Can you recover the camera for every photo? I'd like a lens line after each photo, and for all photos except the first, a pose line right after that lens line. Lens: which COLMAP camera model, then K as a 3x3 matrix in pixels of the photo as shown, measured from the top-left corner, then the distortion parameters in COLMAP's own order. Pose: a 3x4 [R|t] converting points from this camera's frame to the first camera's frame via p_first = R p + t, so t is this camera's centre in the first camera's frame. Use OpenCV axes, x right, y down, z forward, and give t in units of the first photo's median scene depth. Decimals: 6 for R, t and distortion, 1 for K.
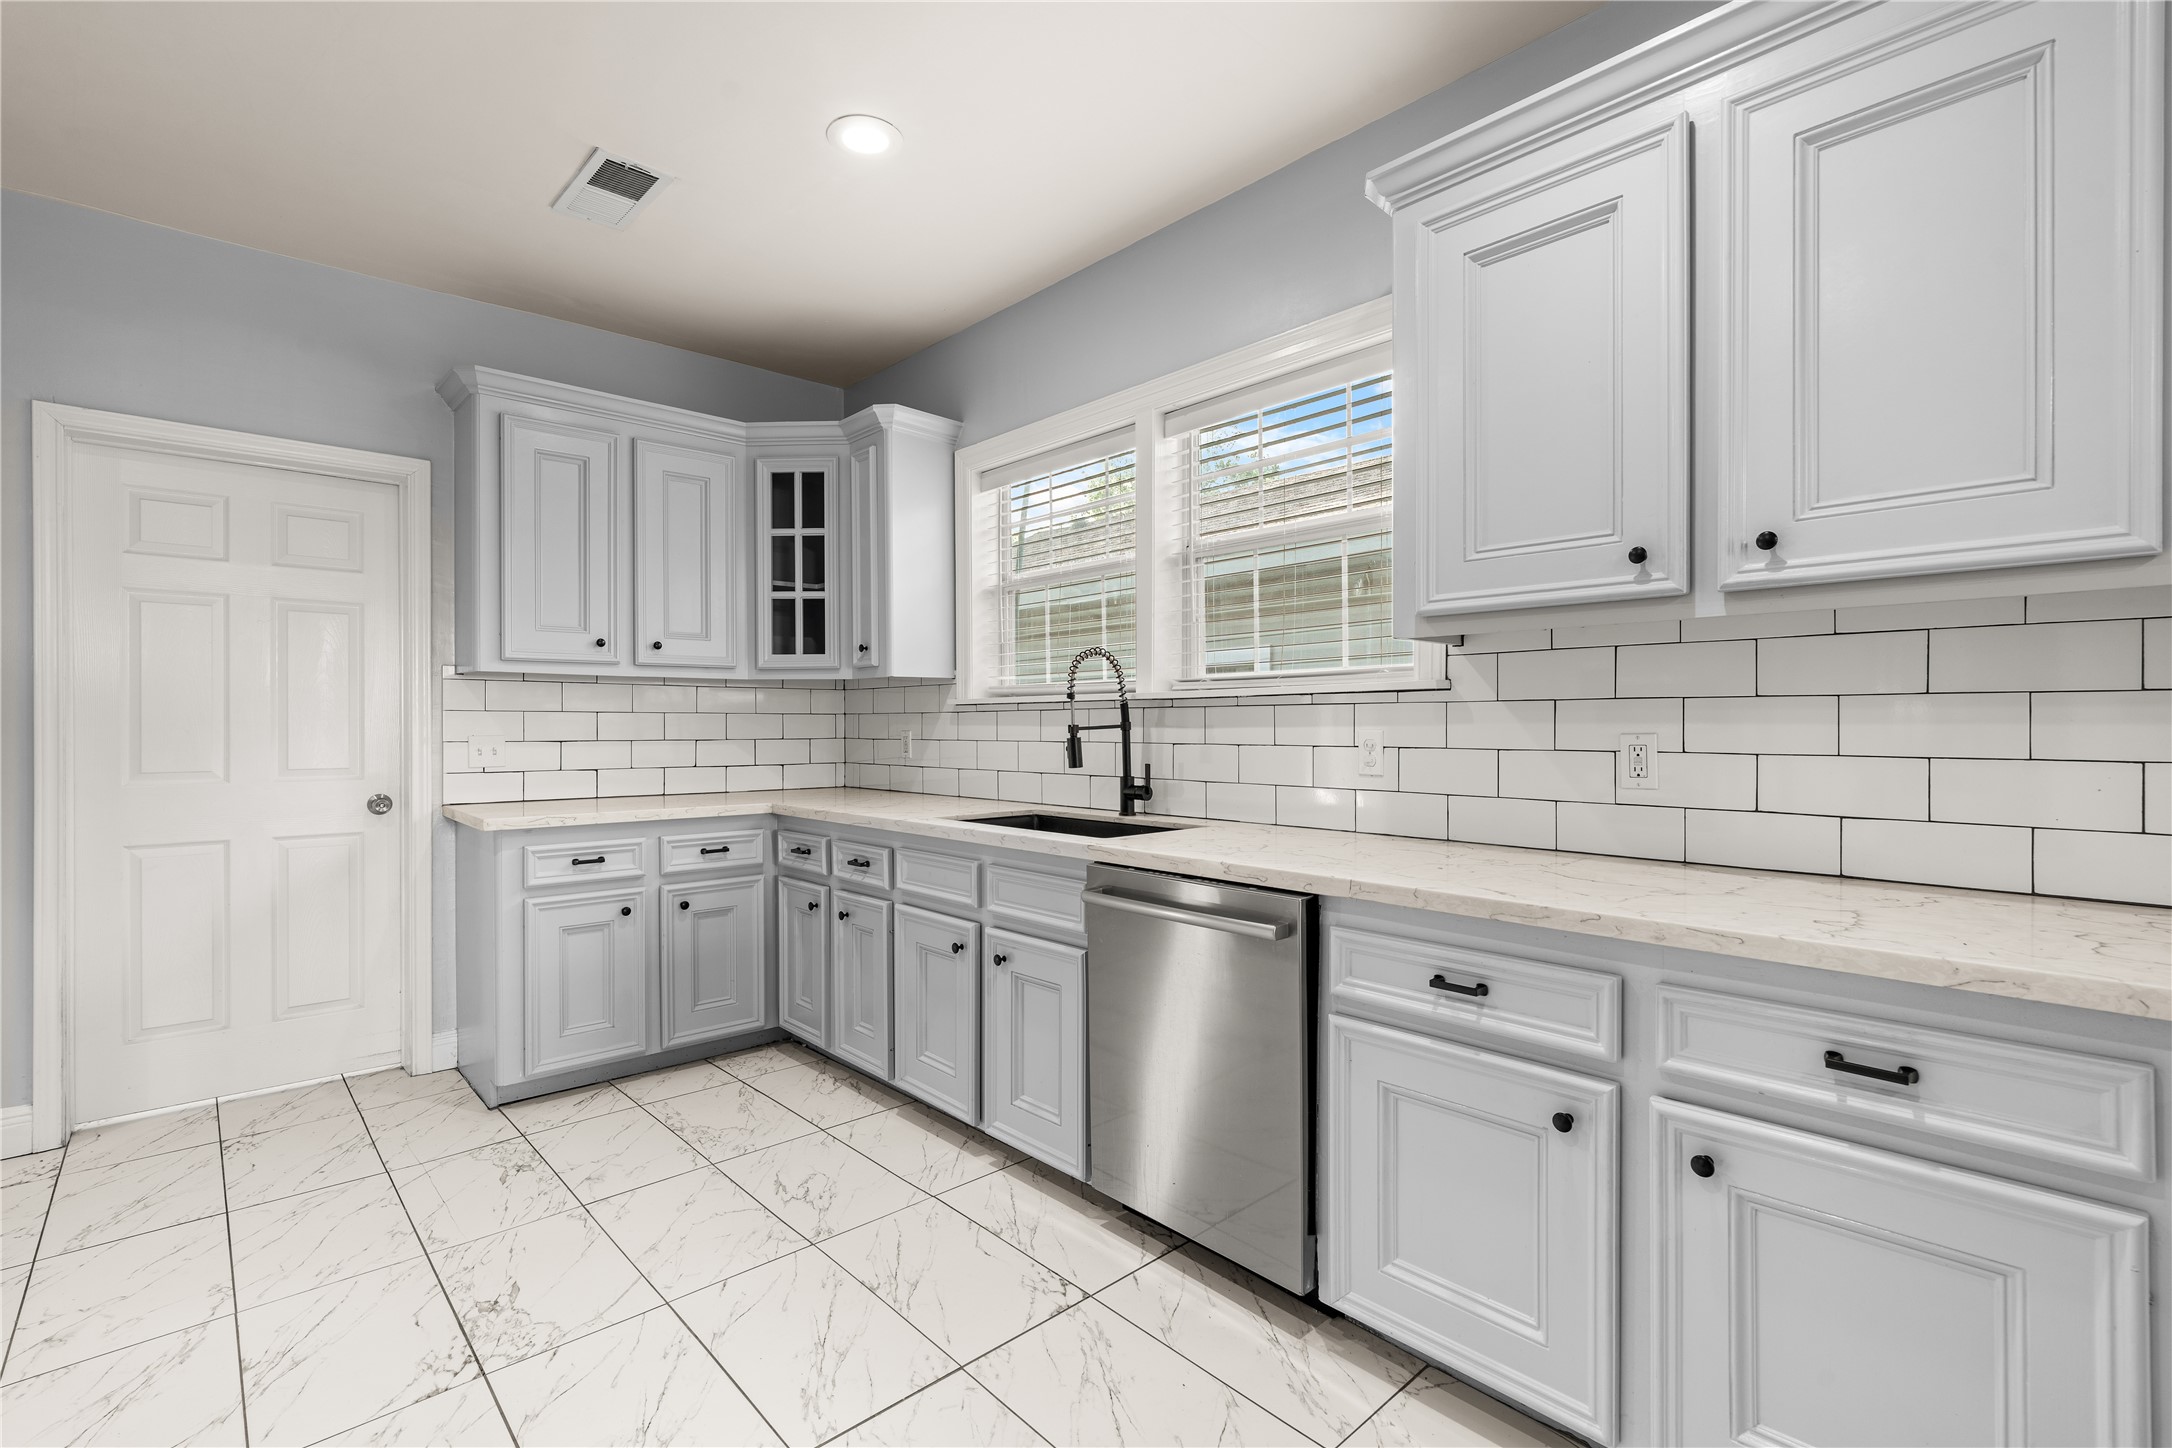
lens RADIAL K [[975.1, 0, 1086.0], [0, 975.1, 724.0], [0, 0, 1]] dist [-0.006407, 0.002439]
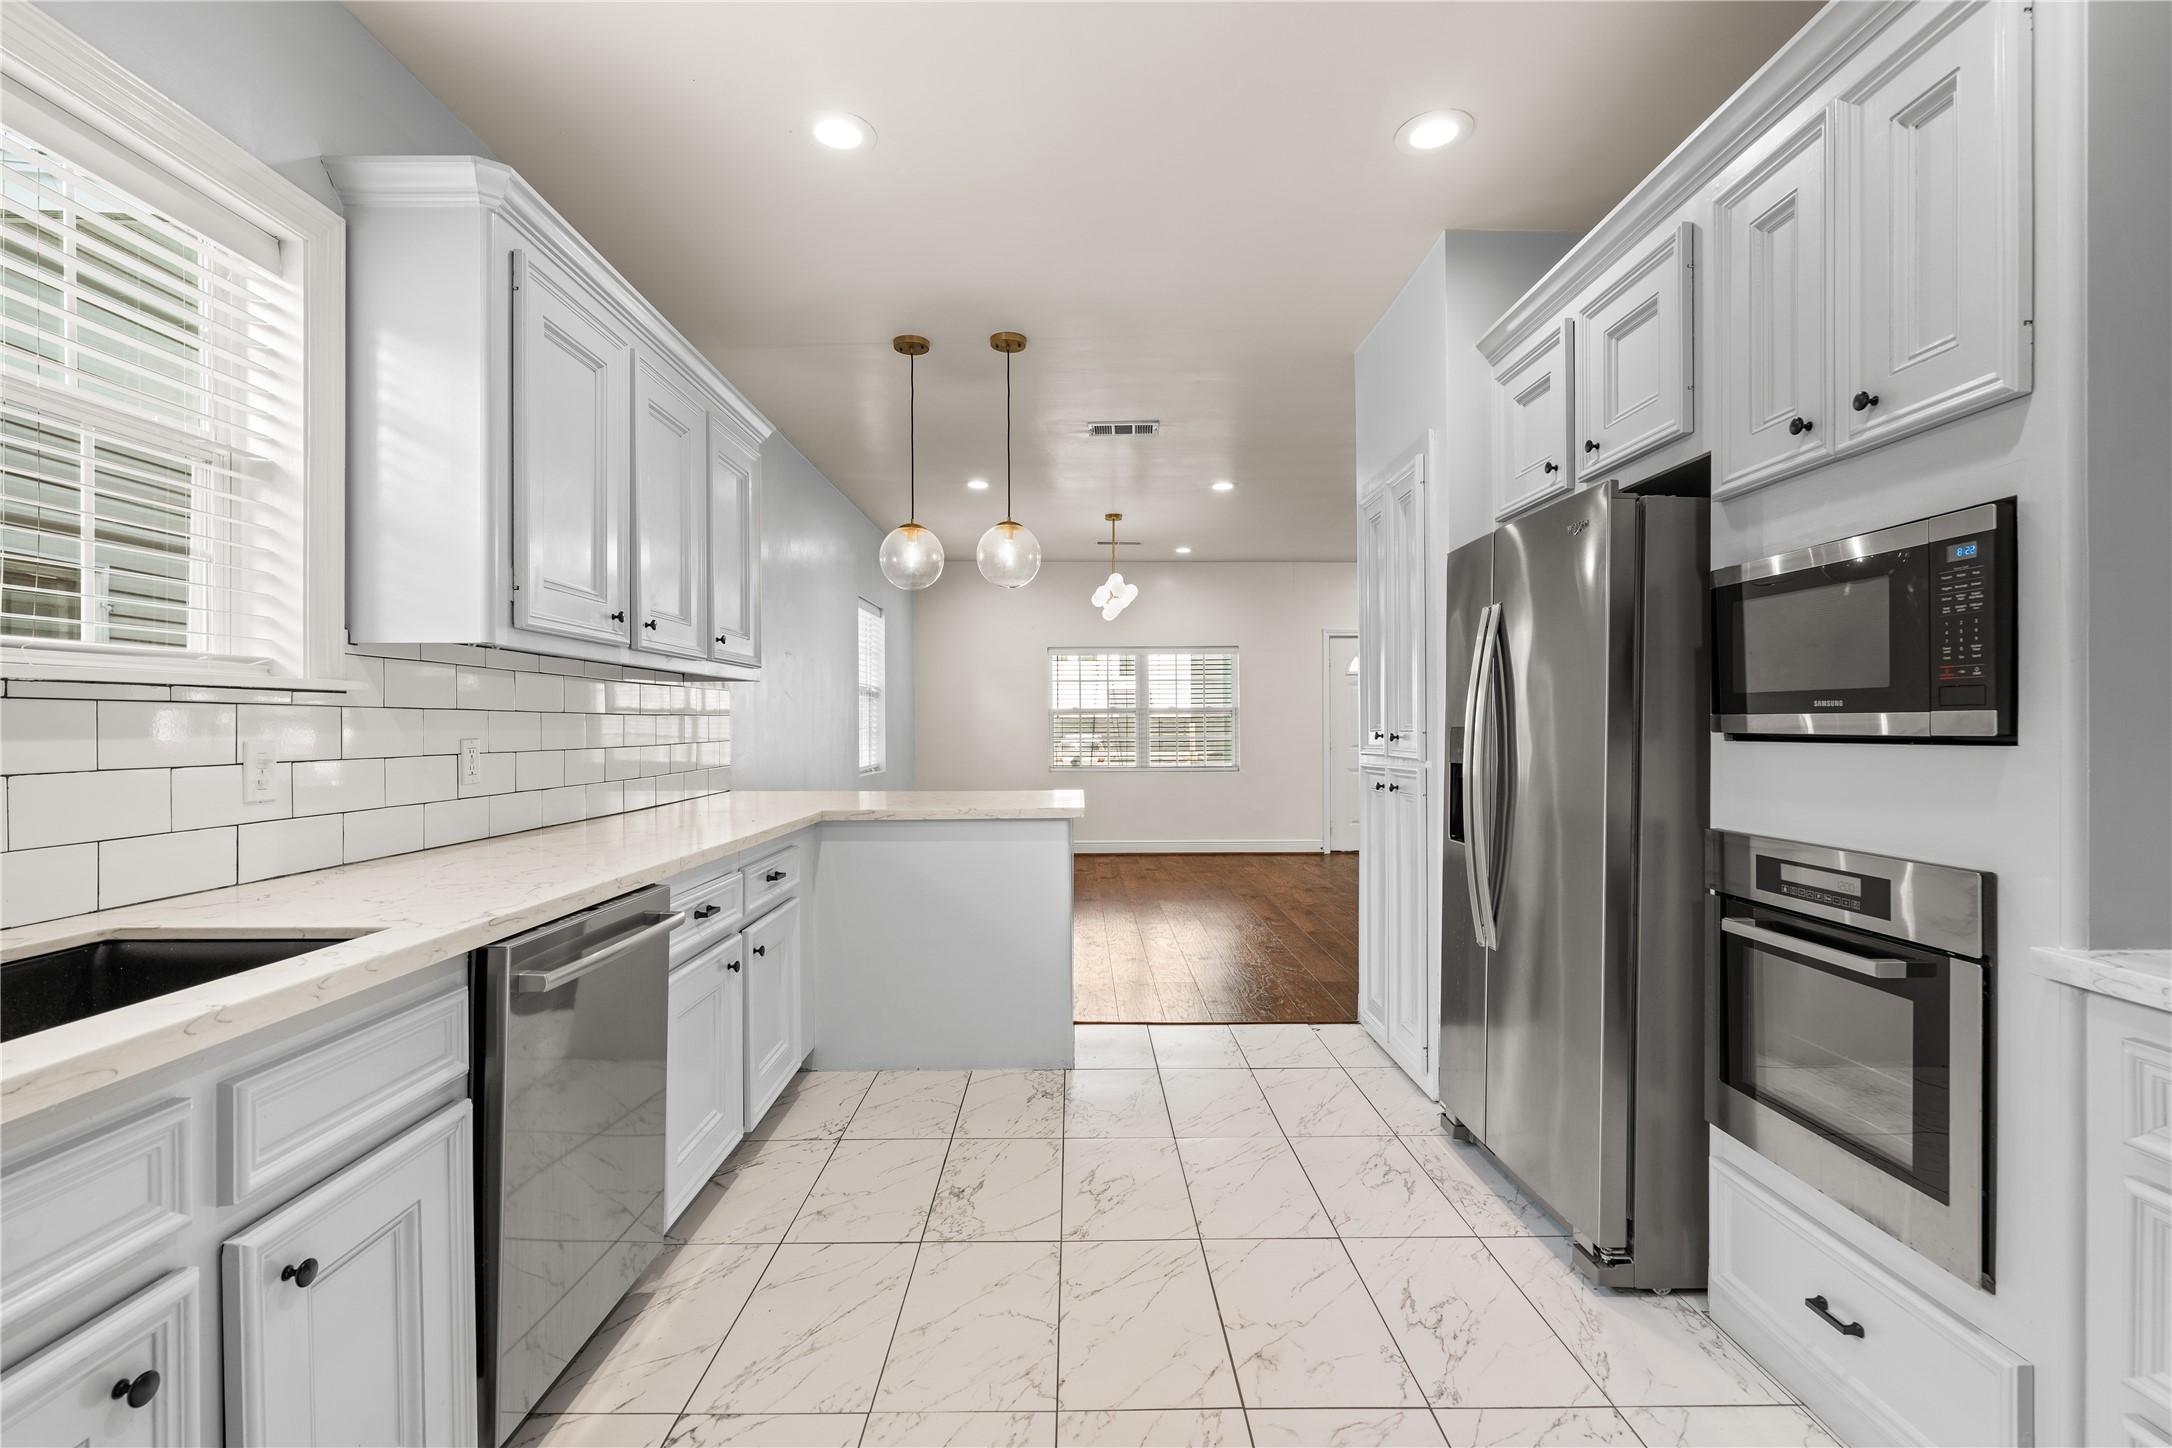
lens RADIAL K [[975.1, 0, 1086.0], [0, 975.1, 724.0], [0, 0, 1]] dist [-0.006407, 0.002439]
pose [[-0.741515, 0.006480, 0.670905, -0.474221], [0.005862, 0.999978, -0.003180, -0.000279], [-0.670910, 0.001575, -0.741537, 0.803510]]
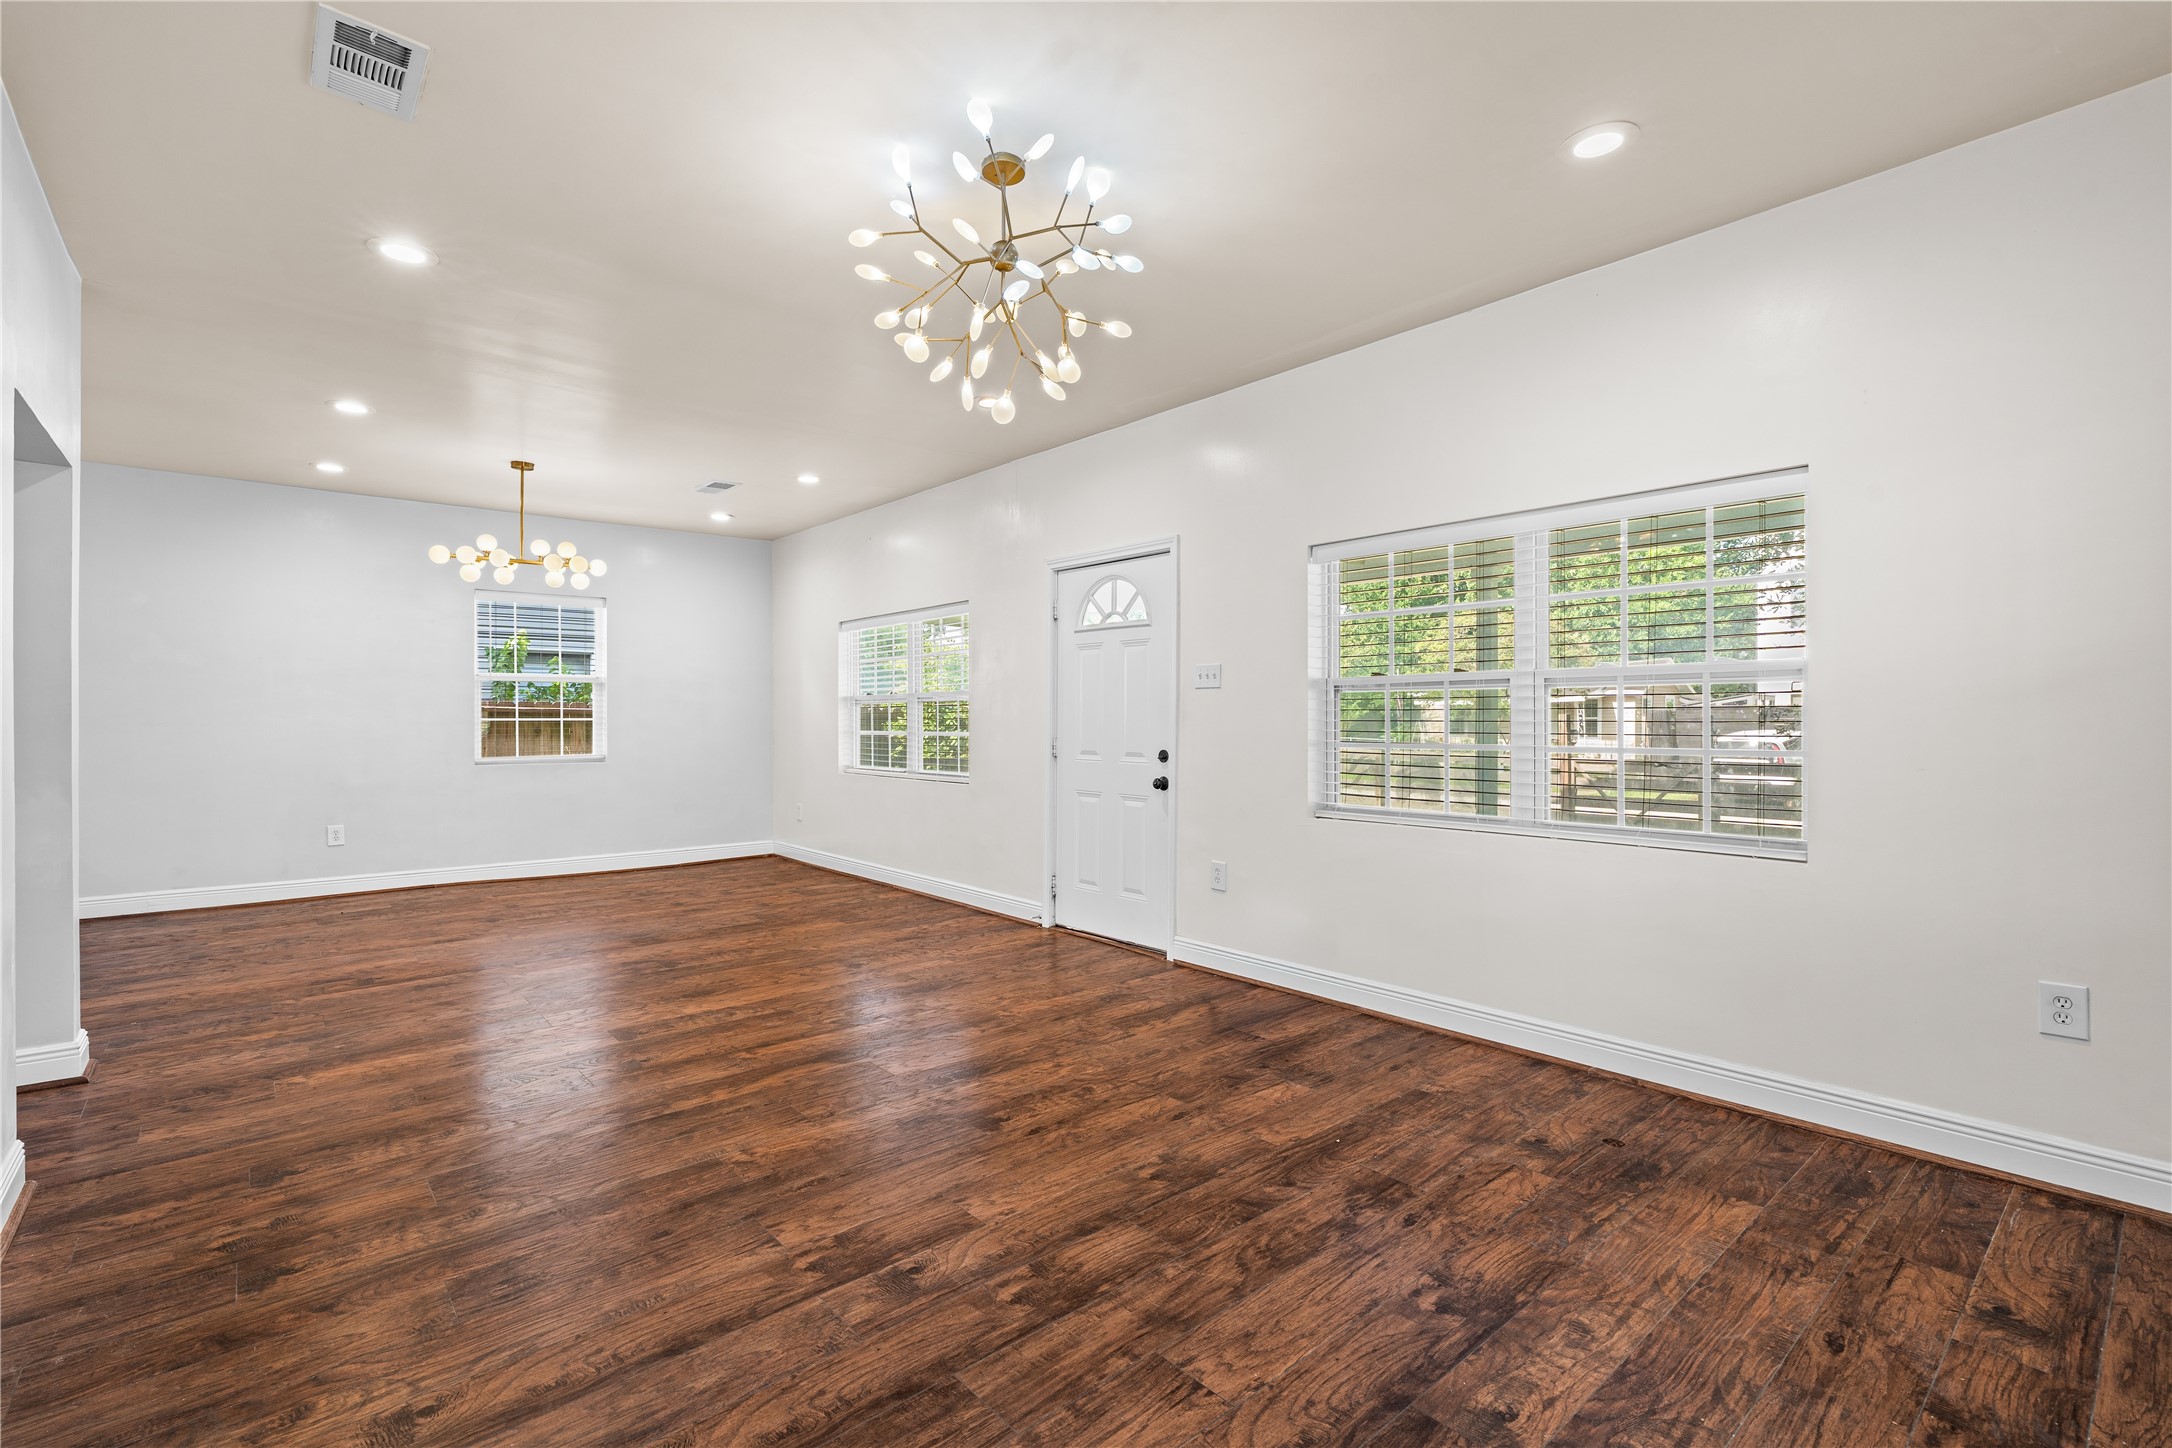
lens RADIAL K [[975.1, 0, 1086.0], [0, 975.1, 724.0], [0, 0, 1]] dist [-0.006407, 0.002439]
pose [[0.035491, -0.002868, 0.999366, -0.803705], [0.001062, 0.999995, 0.002832, 0.005290], [-0.999369, 0.000961, 0.035494, -1.727498]]
